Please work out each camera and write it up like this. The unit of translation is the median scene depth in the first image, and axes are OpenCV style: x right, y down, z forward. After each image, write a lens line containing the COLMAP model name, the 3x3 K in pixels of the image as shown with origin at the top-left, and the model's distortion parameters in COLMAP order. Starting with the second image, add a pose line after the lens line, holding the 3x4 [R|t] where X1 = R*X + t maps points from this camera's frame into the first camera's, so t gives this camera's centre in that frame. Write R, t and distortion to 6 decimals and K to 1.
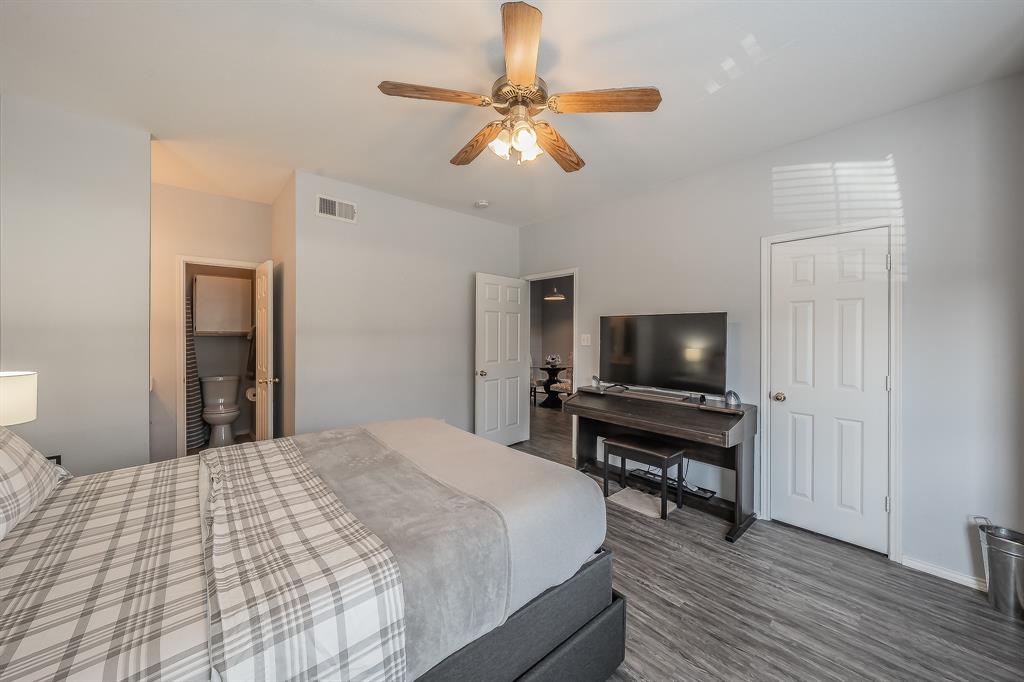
lens RADIAL K [[369.1, 0, 512.0], [0, 369.1, 341.0], [0, 0, 1]] dist [-0.001321, -0.000042]
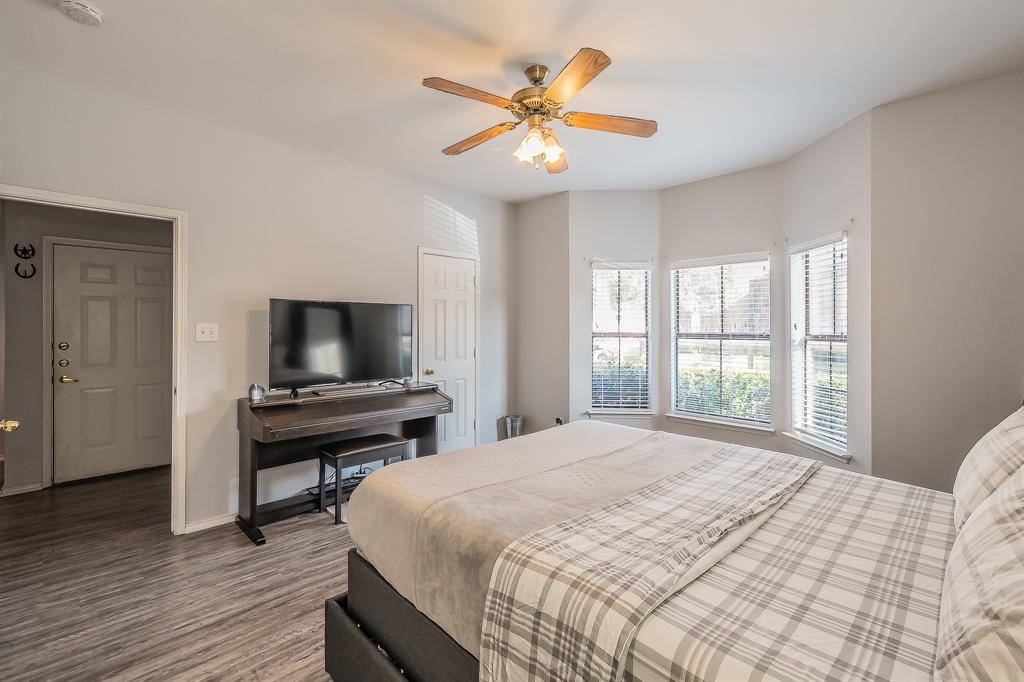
lens RADIAL K [[443.3, 0, 549.8], [0, 443.3, 325.8], [0, 0, 1]] dist [0.000486, 0.000142]
pose [[-0.107589, 0.000053, 0.994195, -1.057956], [0.020804, 0.999781, 0.002198, -0.006780], [-0.993978, 0.020919, -0.107566, 0.893302]]
